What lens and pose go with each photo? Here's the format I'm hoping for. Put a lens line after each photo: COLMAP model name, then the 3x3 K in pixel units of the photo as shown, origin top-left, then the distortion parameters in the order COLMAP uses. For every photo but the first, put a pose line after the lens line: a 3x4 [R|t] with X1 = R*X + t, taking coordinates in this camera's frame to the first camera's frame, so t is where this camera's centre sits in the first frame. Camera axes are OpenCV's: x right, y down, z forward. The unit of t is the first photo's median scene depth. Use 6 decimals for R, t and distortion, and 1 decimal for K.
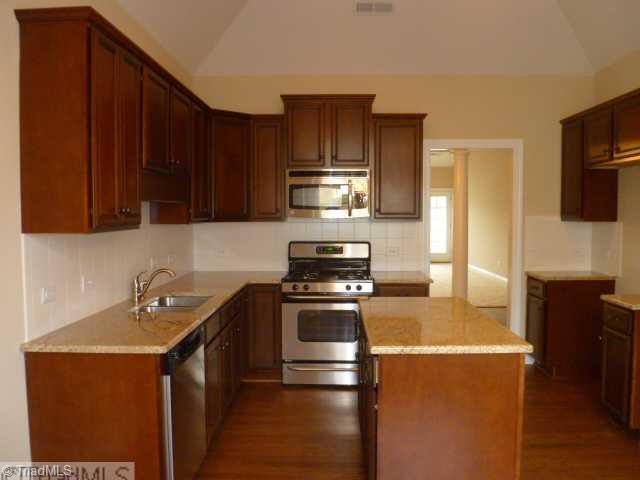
lens RADIAL K [[529.2, 0, 320.0], [0, 529.2, 240.0], [0, 0, 1]] dist [-0.081644, 0.003879]
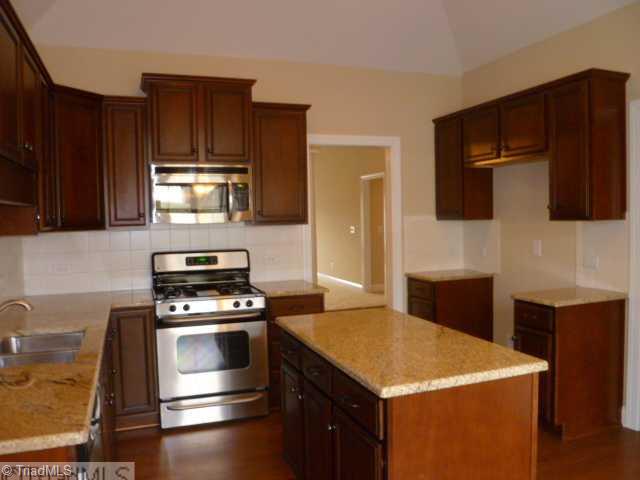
lens RADIAL K [[529.2, 0, 320.0], [0, 529.2, 240.0], [0, 0, 1]] dist [-0.081644, 0.003879]
pose [[0.931930, -0.034322, 0.361010, -0.117043], [0.037668, 0.999288, -0.002233, -0.005671], [-0.360676, 0.015679, 0.932559, 0.153397]]
